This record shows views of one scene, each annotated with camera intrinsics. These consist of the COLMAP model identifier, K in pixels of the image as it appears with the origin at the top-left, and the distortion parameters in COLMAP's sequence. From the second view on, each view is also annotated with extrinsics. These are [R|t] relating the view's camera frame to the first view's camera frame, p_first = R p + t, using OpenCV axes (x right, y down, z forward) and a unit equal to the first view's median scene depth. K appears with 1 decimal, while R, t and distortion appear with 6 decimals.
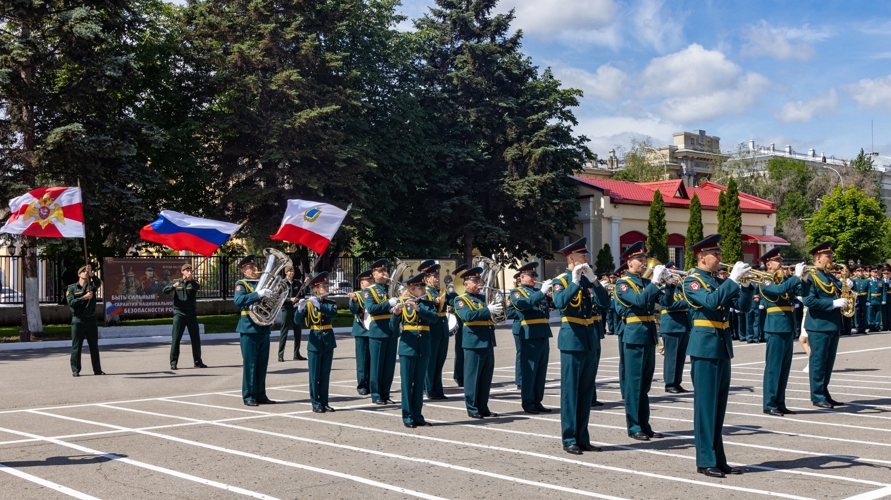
lens RADIAL K [[1045.1, 0, 443.5], [0, 1045.1, 280.4], [0, 0, 1]] dist [0.012519, 0.042310]
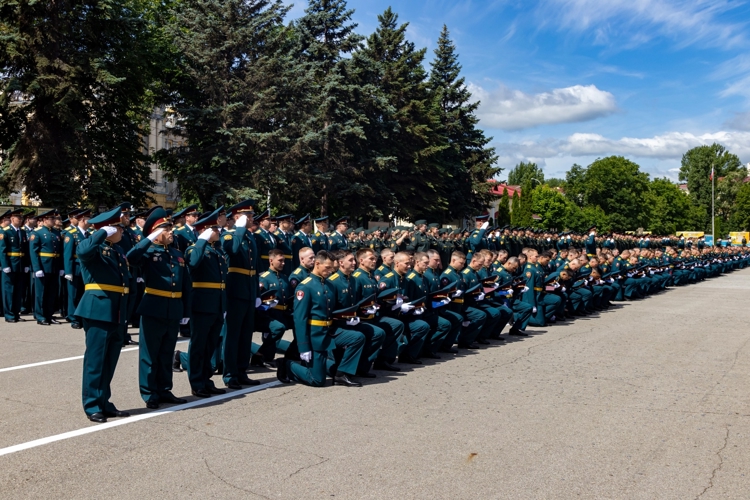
lens RADIAL K [[965.5, 0, 362.8], [0, 965.5, 247.7], [0, 0, 1]] dist [0.025498, 0.068066]
pose [[0.915968, 0.019410, 0.400781, -0.819701], [-0.025235, 0.999639, 0.009259, 0.007415], [-0.400457, -0.018595, 0.916127, -0.495271]]
